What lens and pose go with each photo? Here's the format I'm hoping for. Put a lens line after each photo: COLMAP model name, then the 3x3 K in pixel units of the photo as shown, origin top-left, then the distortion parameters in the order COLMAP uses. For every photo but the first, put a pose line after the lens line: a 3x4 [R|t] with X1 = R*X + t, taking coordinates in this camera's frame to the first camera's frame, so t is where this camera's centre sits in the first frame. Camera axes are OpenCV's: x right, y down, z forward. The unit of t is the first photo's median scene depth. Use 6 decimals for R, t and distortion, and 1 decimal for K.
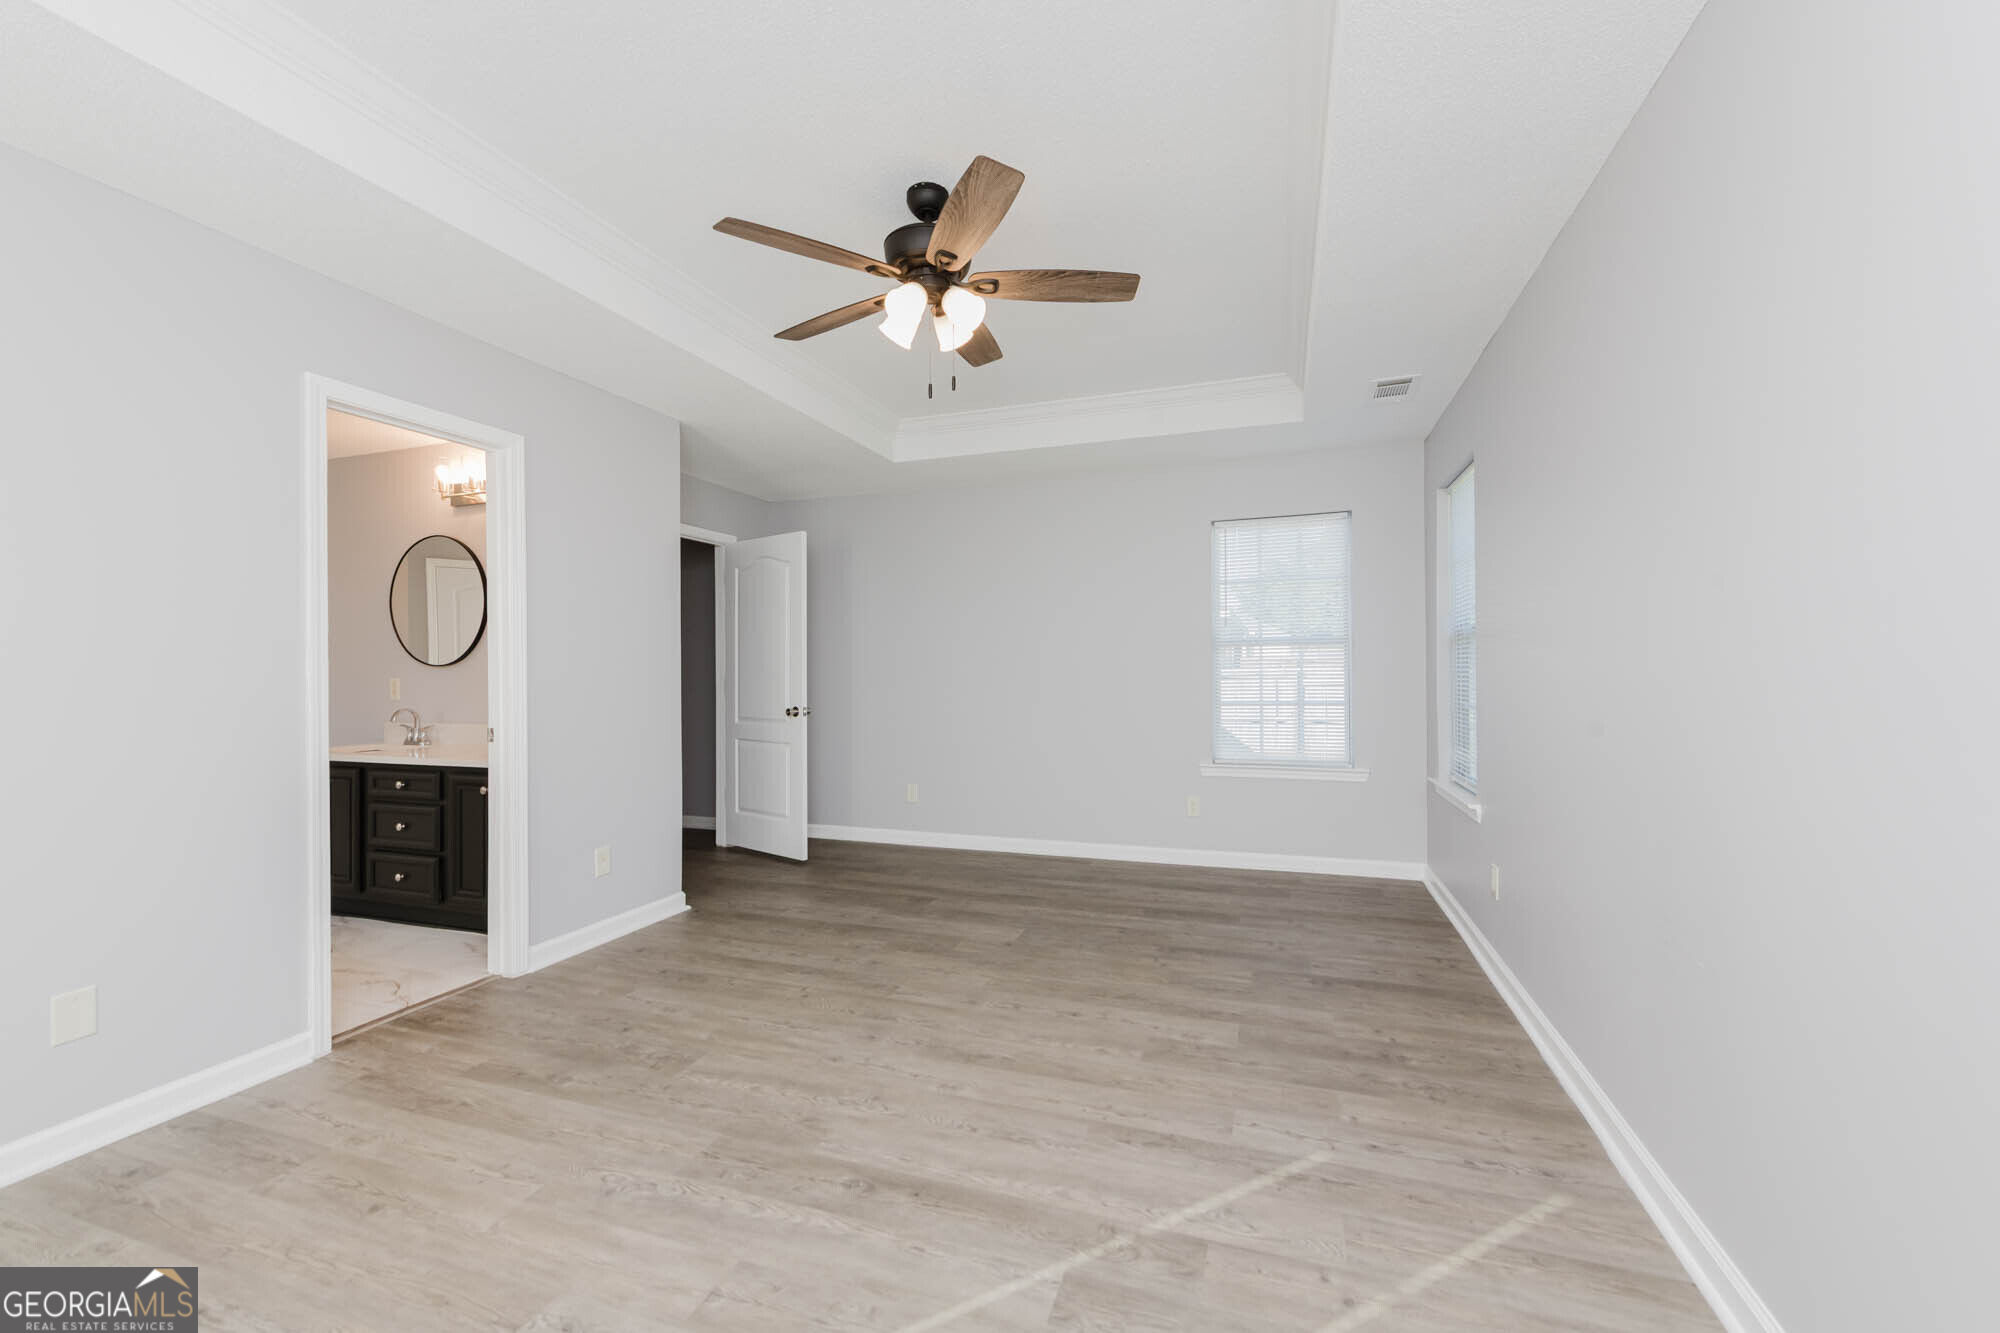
lens RADIAL K [[800.8, 0, 1000.0], [0, 800.8, 666.5], [0, 0, 1]] dist [0.016632, -0.007770]
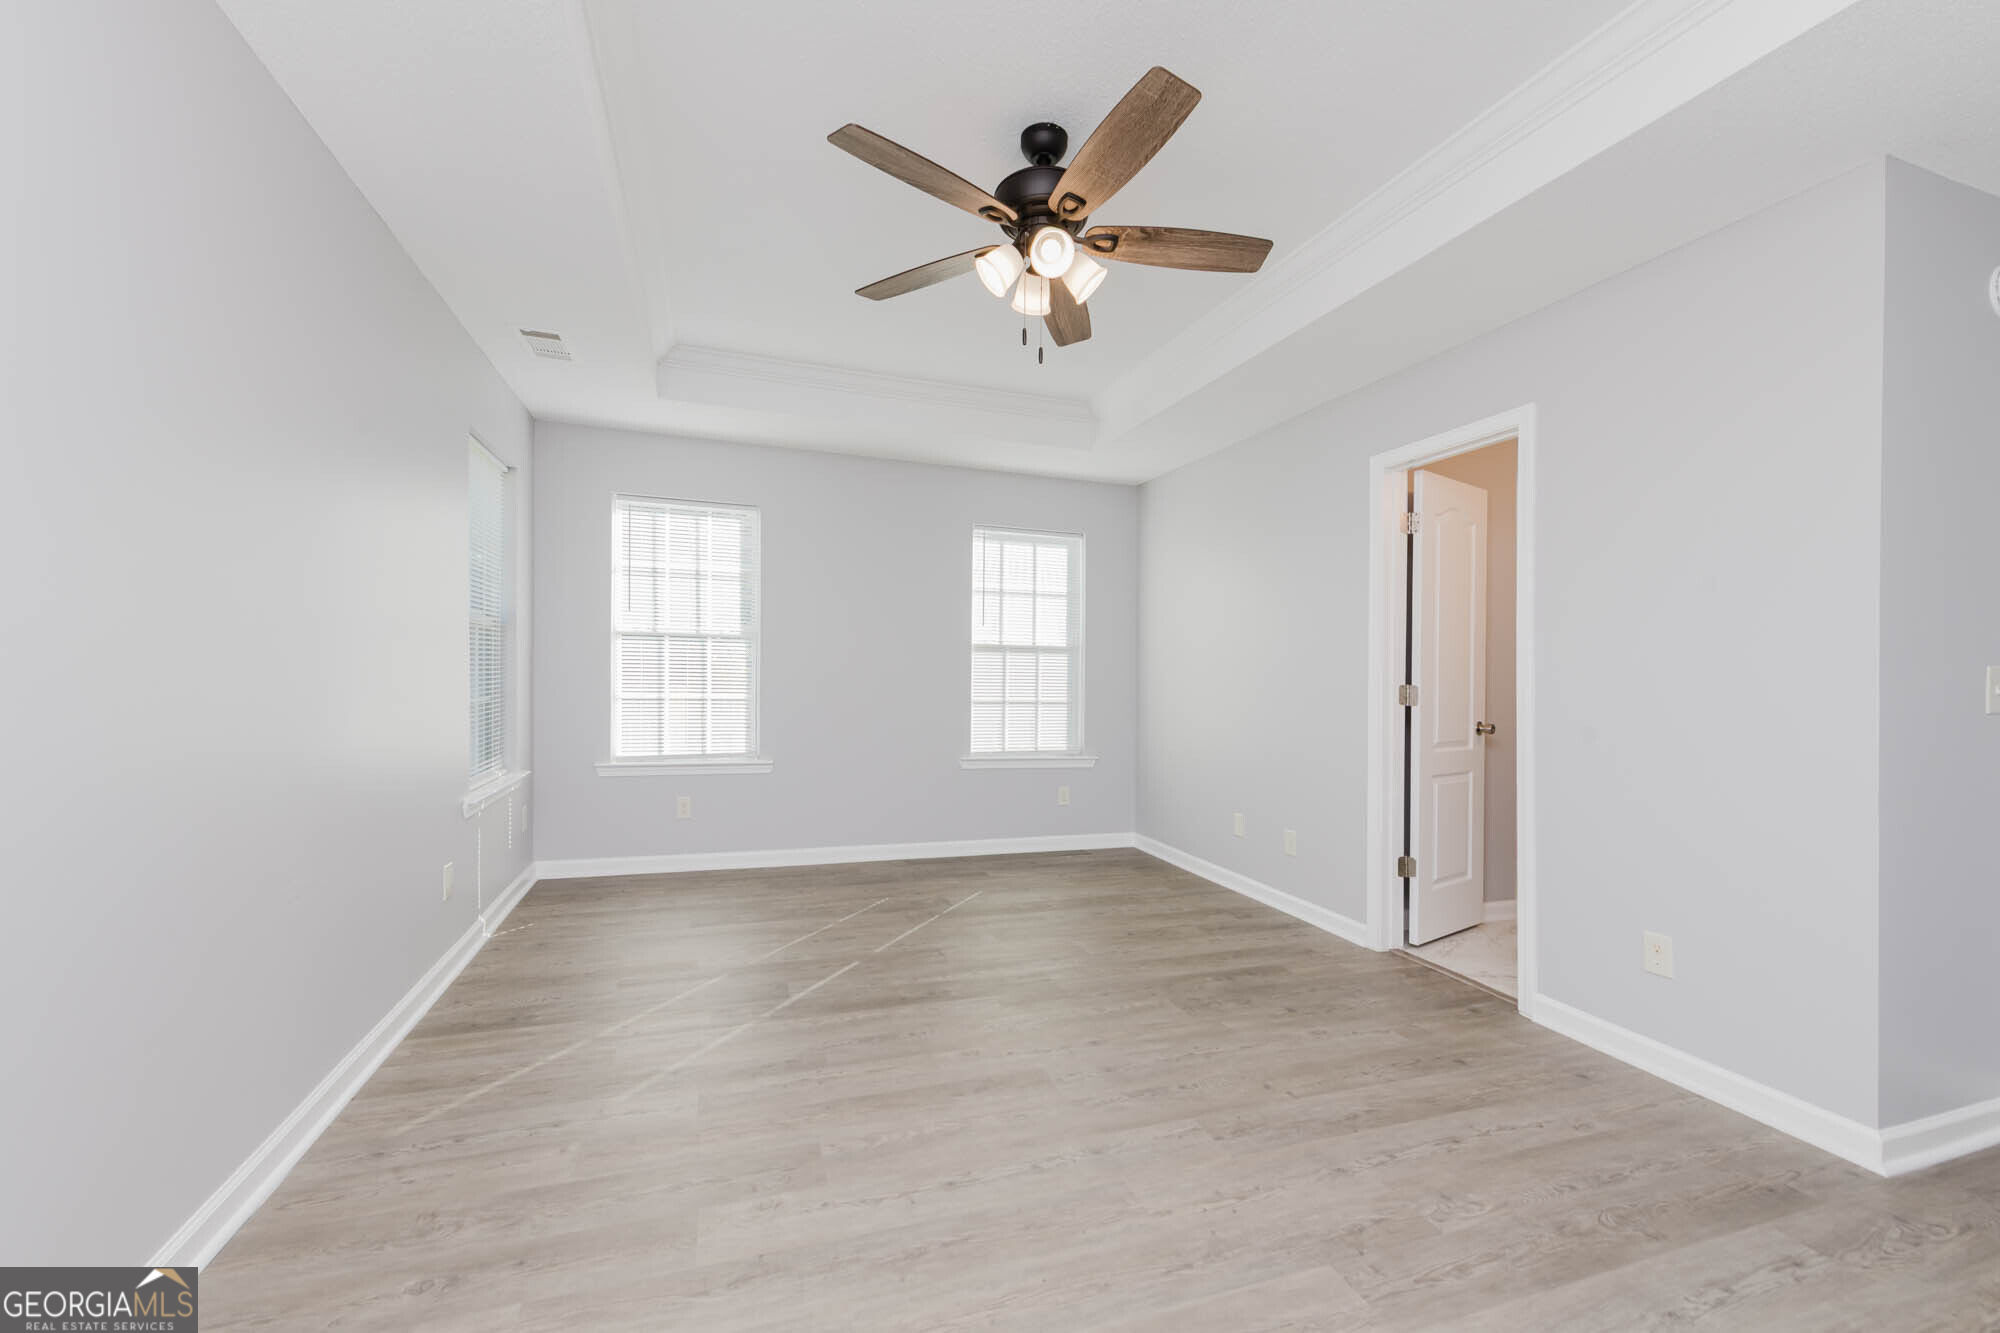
lens RADIAL K [[813.8, 0, 998.4], [0, 813.8, 696.4], [0, 0, 1]] dist [0.009701, -0.000554]
pose [[-0.788984, 0.010991, -0.614316, 0.480084], [-0.010213, 0.999467, 0.030999, 0.012718], [0.614329, 0.030732, -0.788451, 1.574095]]
